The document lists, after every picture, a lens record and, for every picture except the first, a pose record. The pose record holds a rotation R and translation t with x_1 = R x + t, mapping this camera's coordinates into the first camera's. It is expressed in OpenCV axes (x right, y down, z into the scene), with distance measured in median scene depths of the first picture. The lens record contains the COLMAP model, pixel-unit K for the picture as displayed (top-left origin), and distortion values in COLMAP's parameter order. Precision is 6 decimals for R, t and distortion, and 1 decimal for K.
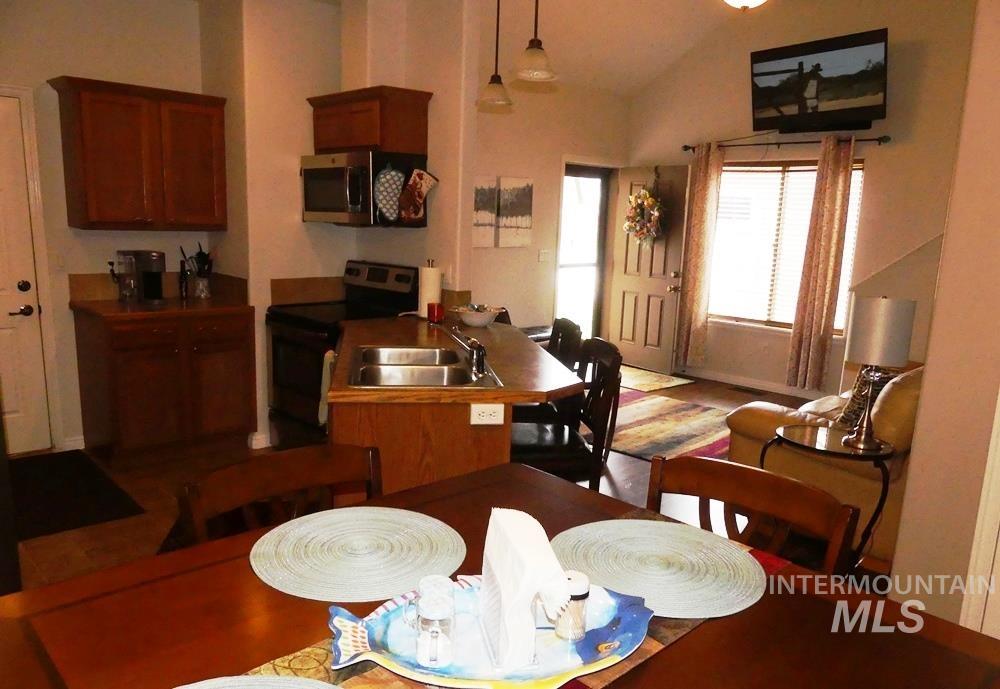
lens RADIAL K [[747.1, 0, 508.9], [0, 747.1, 364.0], [0, 0, 1]] dist [-0.018450, -0.002065]
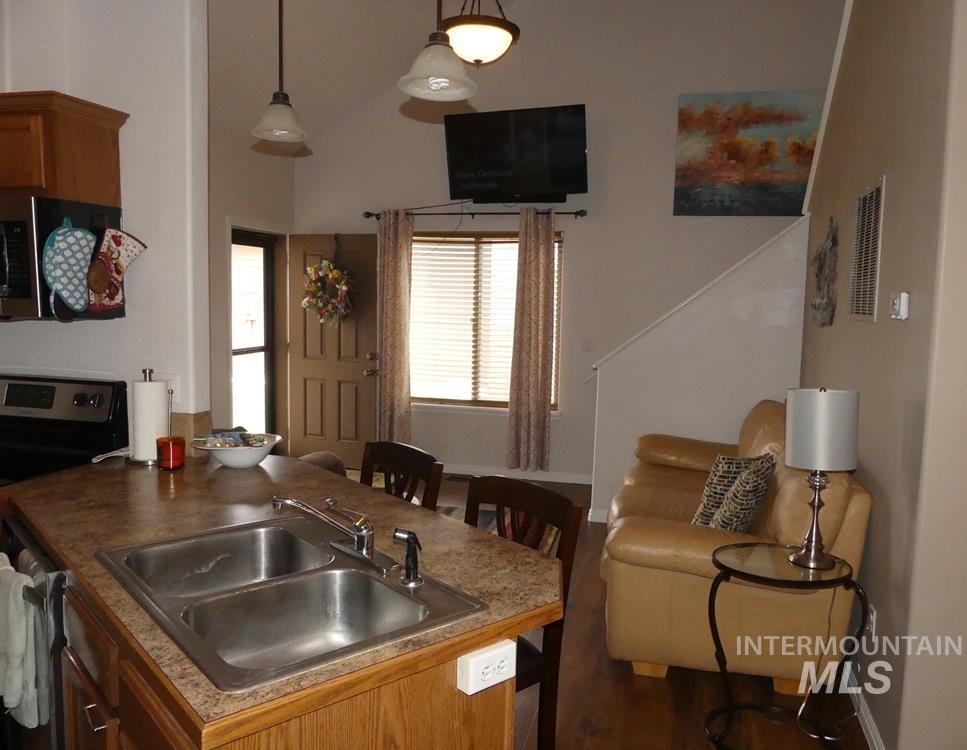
lens RADIAL K [[743.5, 0, 502.8], [0, 743.5, 376.2], [0, 0, 1]] dist [-0.034389, 0.020405]
pose [[0.850538, -0.071184, 0.521074, -0.168386], [0.108786, 0.993182, -0.041891, -0.071446], [-0.514540, 0.092315, 0.852483, 0.294601]]
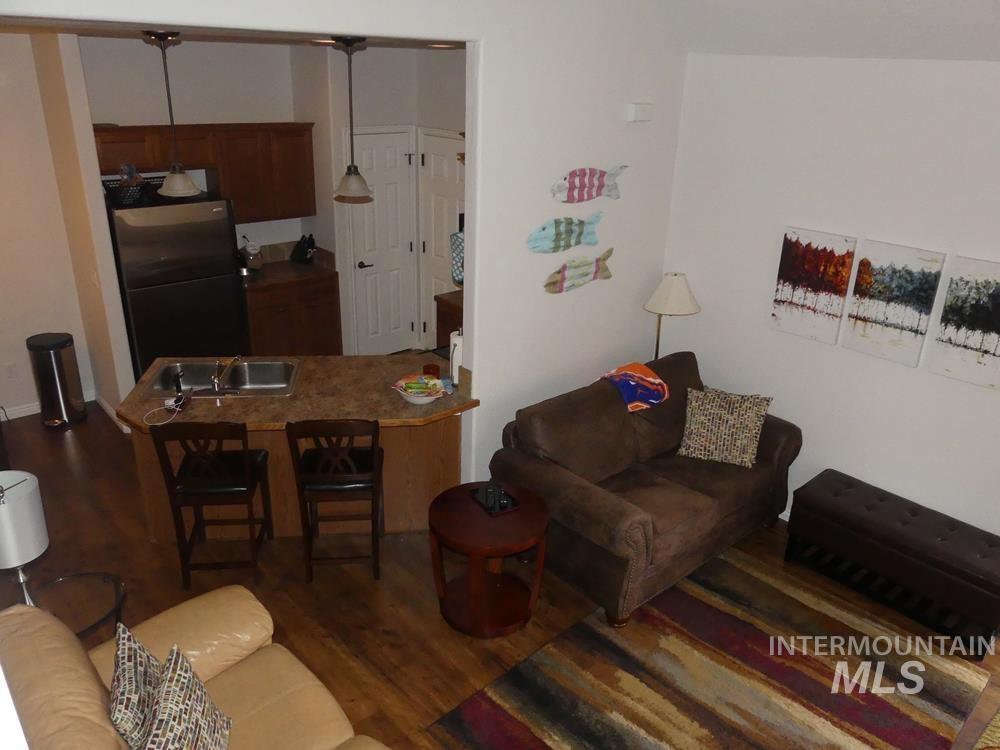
lens RADIAL K [[754.4, 0, 502.5], [0, 754.4, 381.3], [0, 0, 1]] dist [-0.027571, 0.014826]
pose [[-0.040142, 0.352735, -0.934862, 0.821937], [-0.223938, 0.908639, 0.352457, -0.421489], [0.973776, 0.223499, 0.042516, 0.979144]]
